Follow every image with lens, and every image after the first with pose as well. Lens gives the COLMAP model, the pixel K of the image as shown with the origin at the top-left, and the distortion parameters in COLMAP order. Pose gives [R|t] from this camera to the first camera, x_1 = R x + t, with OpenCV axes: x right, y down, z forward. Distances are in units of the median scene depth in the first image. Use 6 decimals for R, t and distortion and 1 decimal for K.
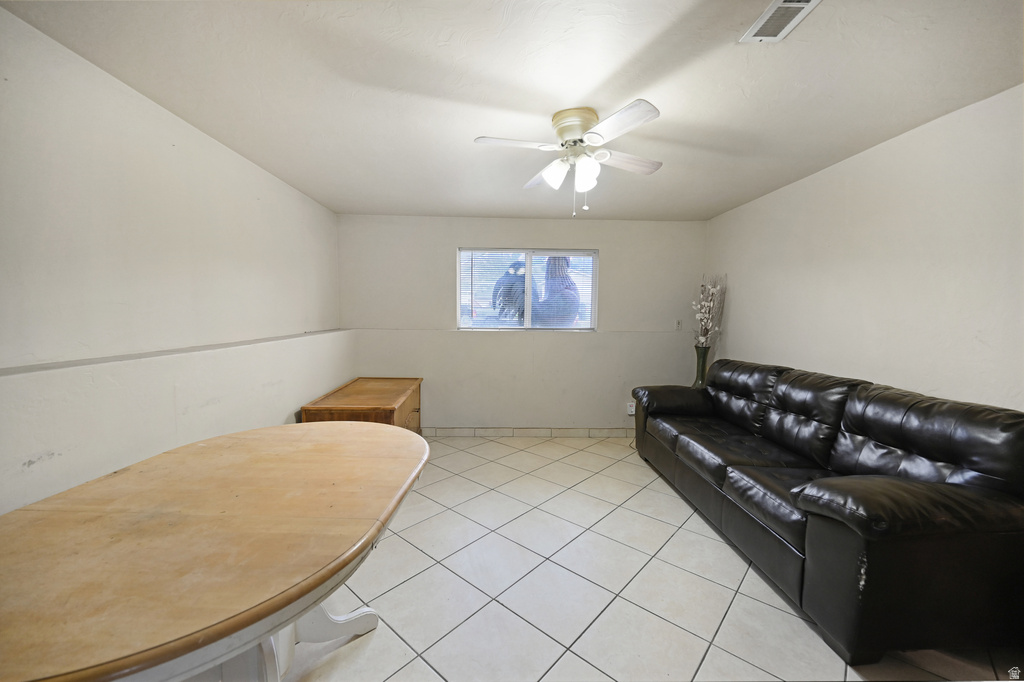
lens RADIAL K [[404.9, 0, 512.9], [0, 404.9, 377.8], [0, 0, 1]] dist [-0.000533, -0.000007]
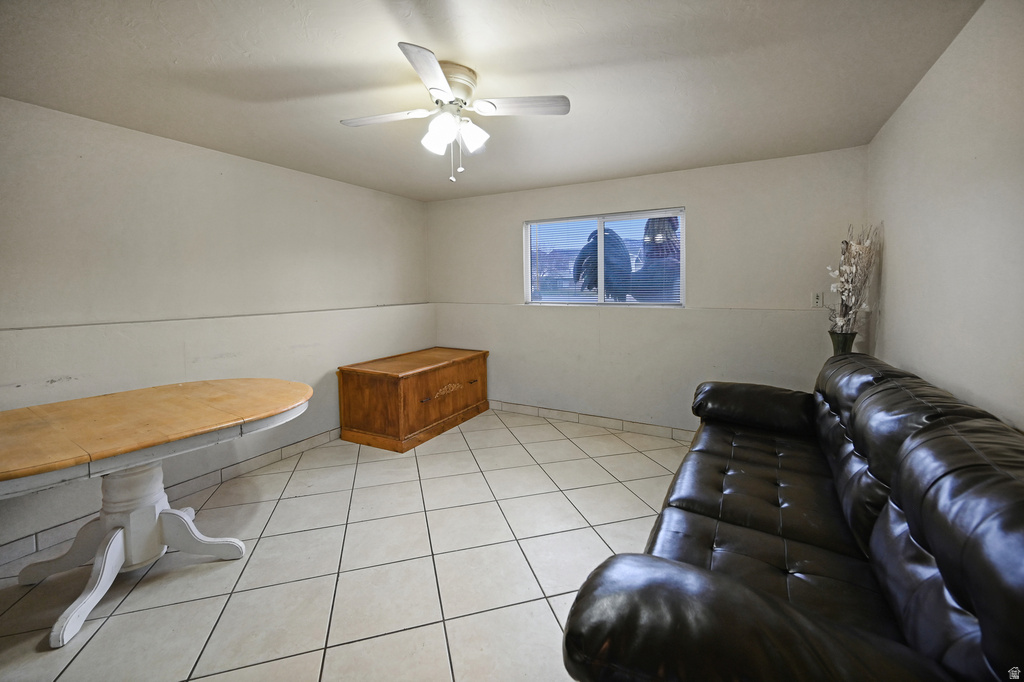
lens RADIAL K [[411.4, 0, 512.2], [0, 411.4, 335.5], [0, 0, 1]] dist [0.000424, -0.000034]
pose [[0.856745, 0.046926, -0.513601, 0.352670], [-0.068149, 0.997420, -0.022550, -0.018881], [0.511217, 0.054321, 0.857733, 0.136216]]
